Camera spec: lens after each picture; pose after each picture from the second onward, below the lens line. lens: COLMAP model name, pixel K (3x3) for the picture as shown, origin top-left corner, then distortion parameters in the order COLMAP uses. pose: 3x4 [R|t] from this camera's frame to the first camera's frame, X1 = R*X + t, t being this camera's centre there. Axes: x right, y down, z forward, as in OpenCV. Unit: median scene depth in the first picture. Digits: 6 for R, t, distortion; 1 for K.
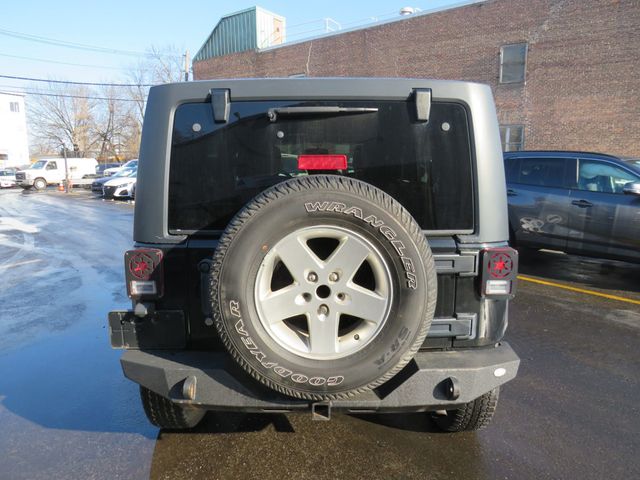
lens RADIAL K [[477.9, 0, 315.9], [0, 477.9, 245.7], [0, 0, 1]] dist [-0.010300, 0.019630]
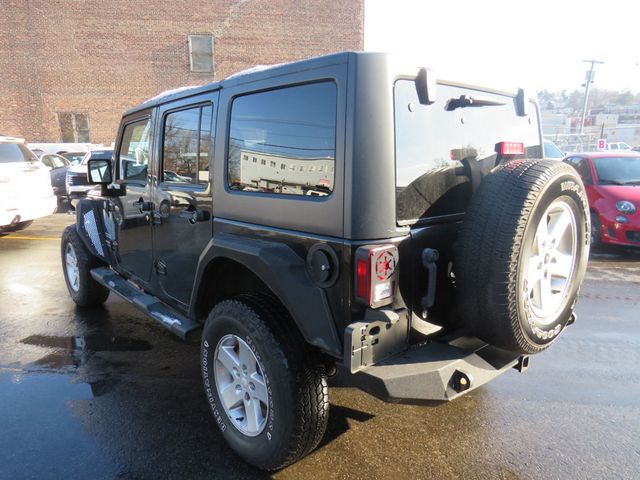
lens RADIAL K [[477.9, 0, 315.5], [0, 477.9, 239.0], [0, 0, 1]] dist [-0.010300, 0.019630]
pose [[0.733015, -0.131025, 0.667474, -0.162443], [0.121268, 0.990725, 0.061303, -0.011838], [-0.669316, 0.036008, 0.742105, 0.069493]]
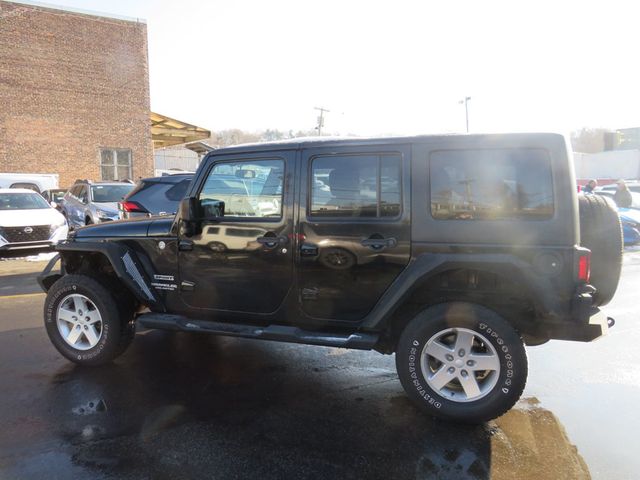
lens RADIAL K [[477.9, 0, 317.4], [0, 477.9, 236.6], [0, 0, 1]] dist [-0.010300, 0.019630]
pose [[0.290439, -0.116754, 0.949744, -0.252761], [0.171238, 0.982848, 0.068457, -0.030039], [-0.941447, 0.142750, 0.305451, 0.154894]]
